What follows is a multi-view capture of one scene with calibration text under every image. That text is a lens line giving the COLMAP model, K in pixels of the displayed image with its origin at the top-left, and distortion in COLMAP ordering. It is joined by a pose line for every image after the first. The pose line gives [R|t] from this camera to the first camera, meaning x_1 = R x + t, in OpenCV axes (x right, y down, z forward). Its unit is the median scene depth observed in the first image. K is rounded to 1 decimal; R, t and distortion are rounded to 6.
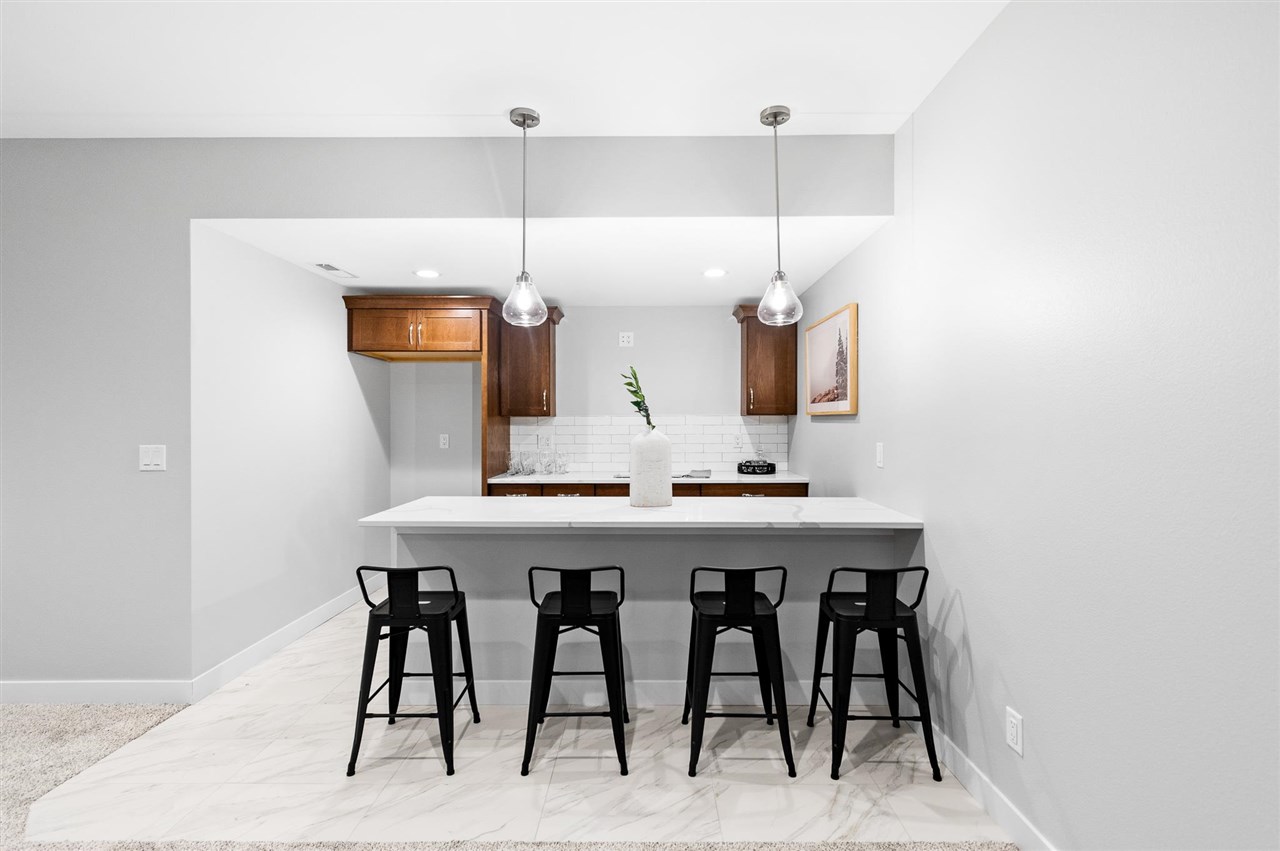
lens RADIAL K [[578.9, 0, 645.3], [0, 578.9, 423.5], [0, 0, 1]] dist [0.001461, -0.000439]
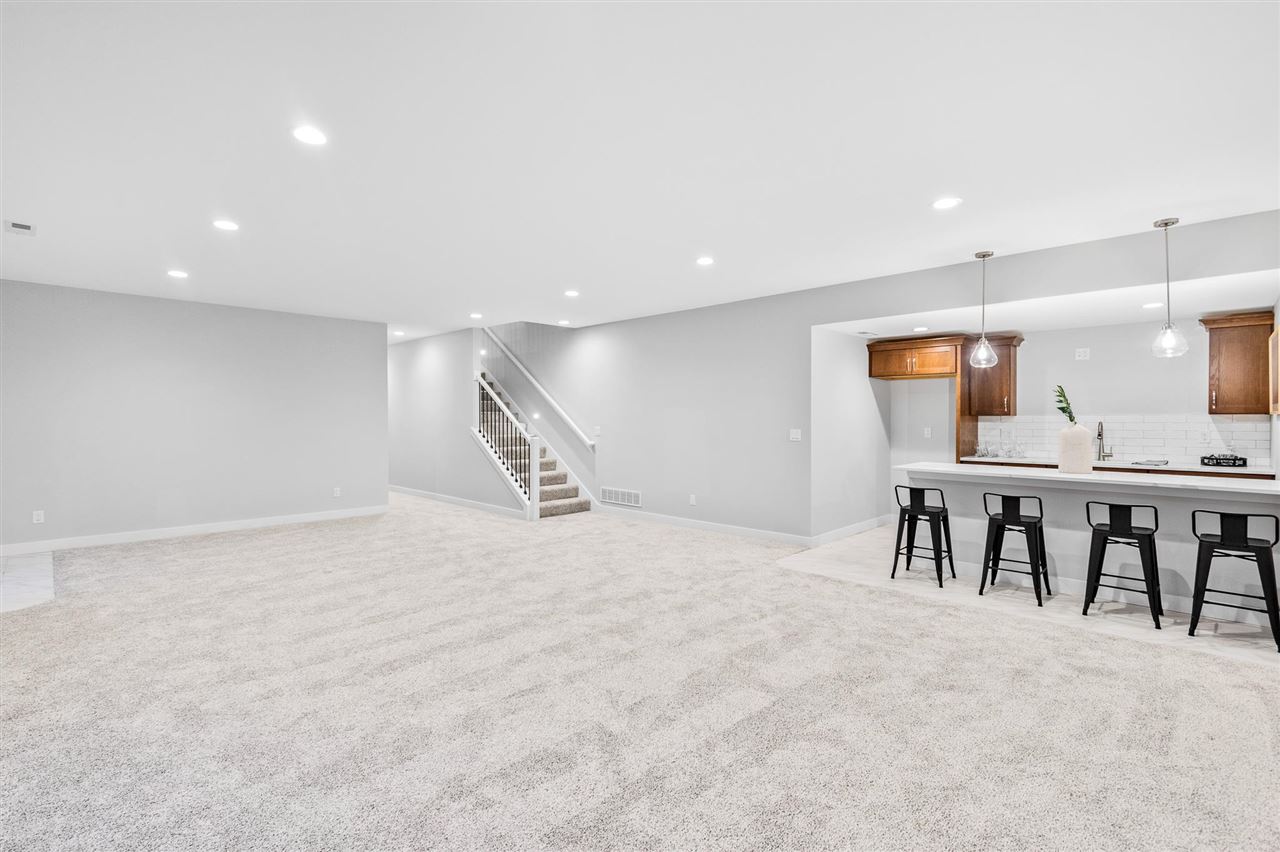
lens RADIAL K [[578.9, 0, 646.3], [0, 578.9, 421.6], [0, 0, 1]] dist [0.001461, -0.000439]
pose [[0.724162, 0.004629, -0.689614, 0.172858], [-0.003598, 0.999989, 0.002934, 0.001162], [0.689620, 0.000356, 0.724171, -0.648307]]
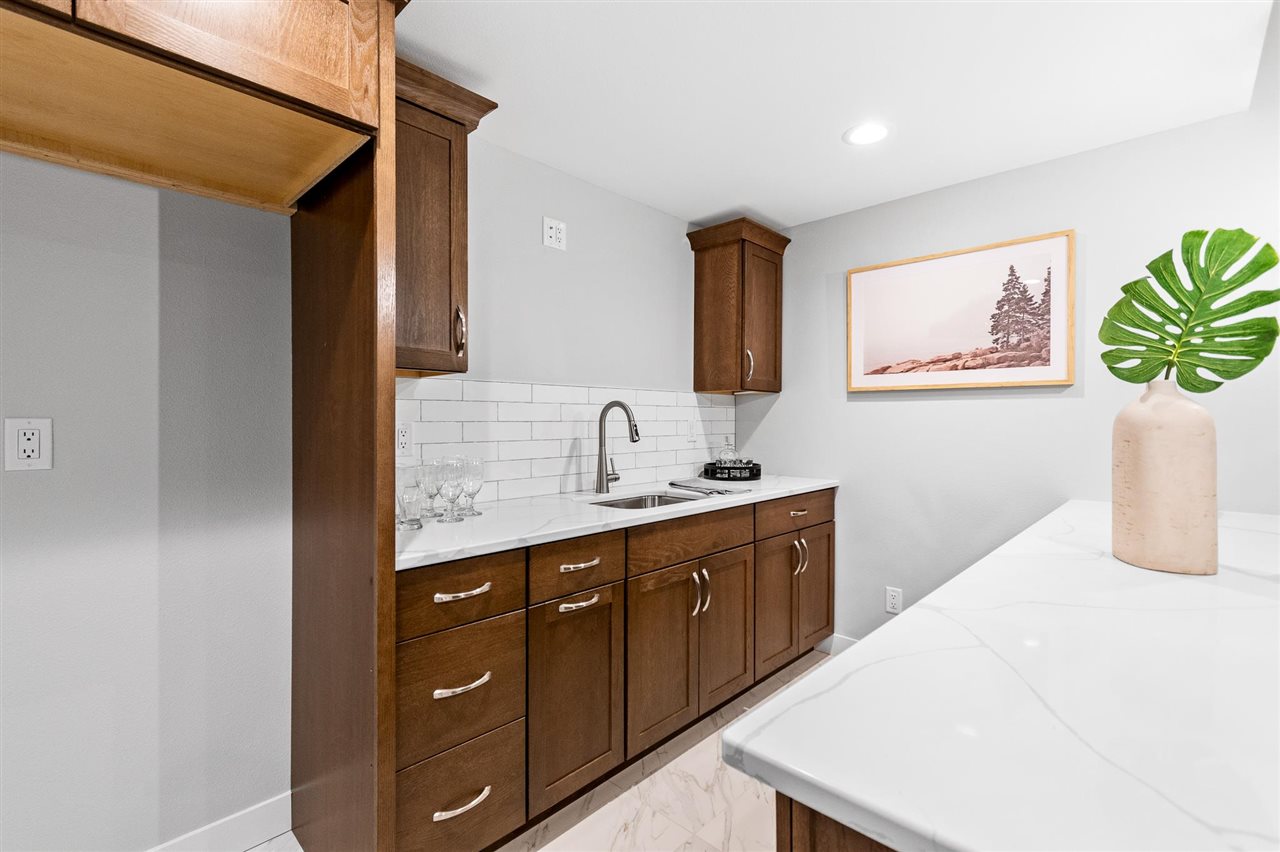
lens RADIAL K [[578.9, 0, 634.1], [0, 578.9, 422.2], [0, 0, 1]] dist [0.001461, -0.000439]
pose [[0.682049, 0.000558, 0.731306, -0.414335], [0.000616, 0.999999, -0.001338, 0.023946], [-0.731306, 0.001363, 0.682048, 0.699304]]
